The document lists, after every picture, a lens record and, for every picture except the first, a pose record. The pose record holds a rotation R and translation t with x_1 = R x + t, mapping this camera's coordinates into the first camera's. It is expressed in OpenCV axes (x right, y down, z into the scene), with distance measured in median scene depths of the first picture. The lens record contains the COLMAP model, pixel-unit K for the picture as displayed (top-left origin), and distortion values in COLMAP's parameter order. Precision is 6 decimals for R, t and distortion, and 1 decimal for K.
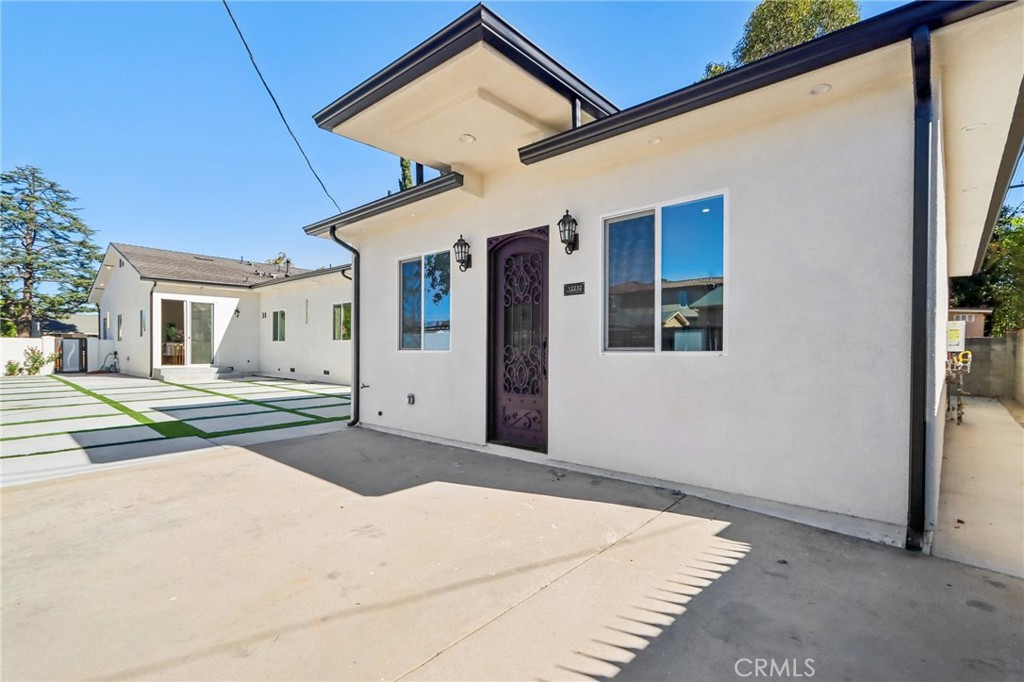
lens RADIAL K [[477.3, 0, 505.7], [0, 477.3, 348.5], [0, 0, 1]] dist [0.008058, -0.000035]
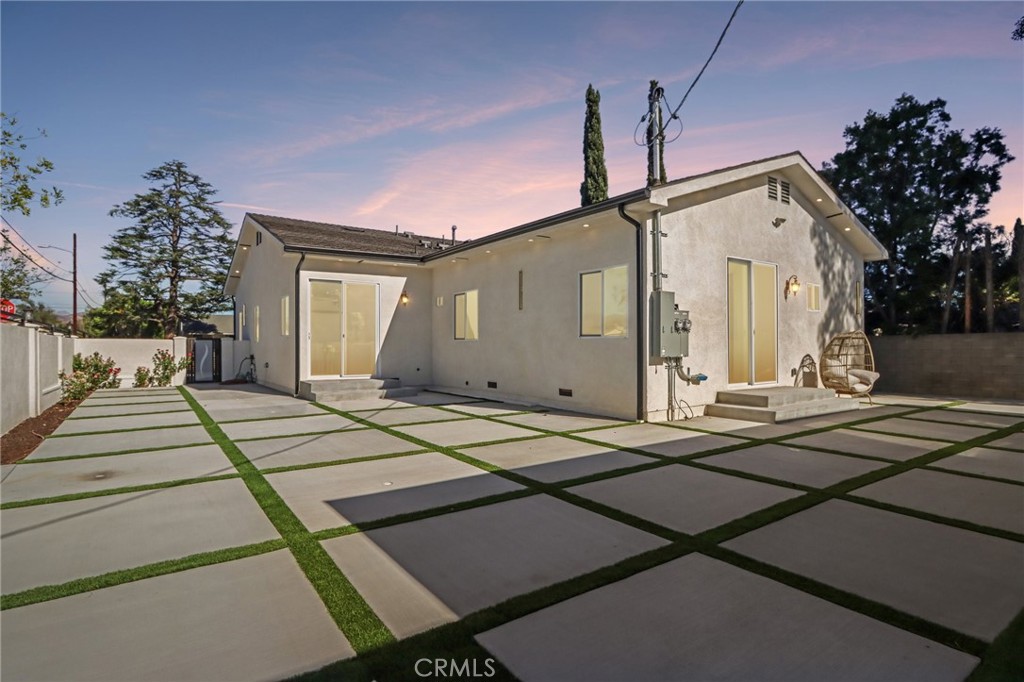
lens RADIAL K [[523.3, 0, 515.3], [0, 523.3, 340.4], [0, 0, 1]] dist [-0.018742, 0.000146]
pose [[0.977415, -0.009809, -0.211102, -0.109911], [0.007605, 0.999908, -0.011247, -0.002458], [0.211193, 0.009388, 0.977399, 0.133797]]
